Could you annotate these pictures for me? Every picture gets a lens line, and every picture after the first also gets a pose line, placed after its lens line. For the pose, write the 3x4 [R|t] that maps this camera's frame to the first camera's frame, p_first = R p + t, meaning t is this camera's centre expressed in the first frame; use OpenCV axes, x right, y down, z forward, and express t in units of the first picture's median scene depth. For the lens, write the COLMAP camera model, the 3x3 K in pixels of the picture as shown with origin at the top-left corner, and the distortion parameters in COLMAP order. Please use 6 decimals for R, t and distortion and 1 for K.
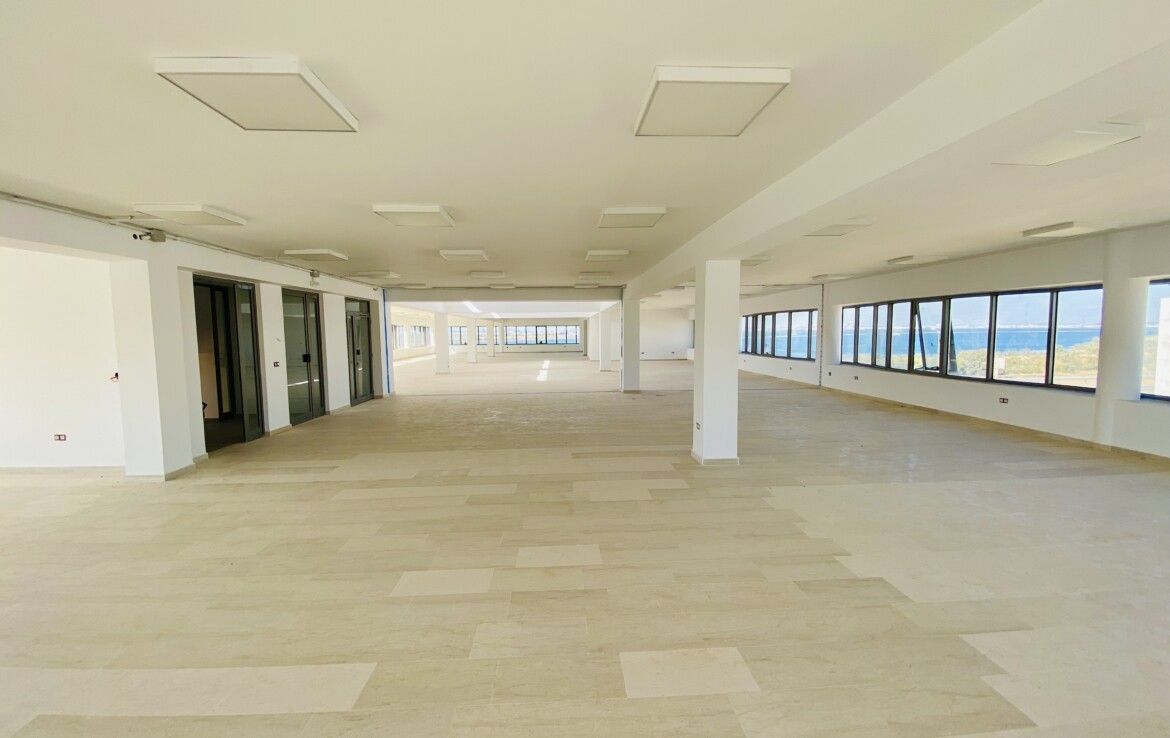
lens RADIAL K [[427.9, 0, 581.9], [0, 427.9, 363.4], [0, 0, 1]] dist [-0.048094, 0.000005]
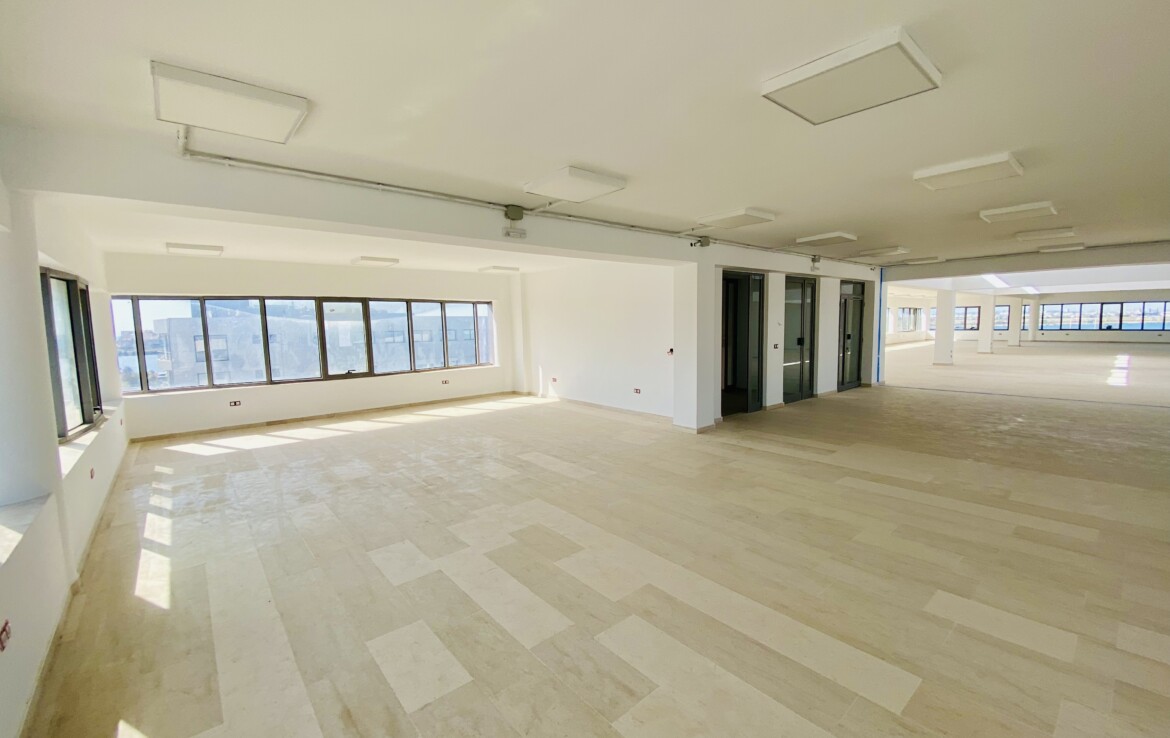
lens RADIAL K [[427.9, 0, 581.9], [0, 427.9, 363.4], [0, 0, 1]] dist [-0.048094, 0.000005]
pose [[0.560380, 0.065123, -0.825671, -0.107919], [-0.035328, 0.997876, 0.054728, 0.004685], [0.827482, -0.001499, 0.561491, -0.053622]]
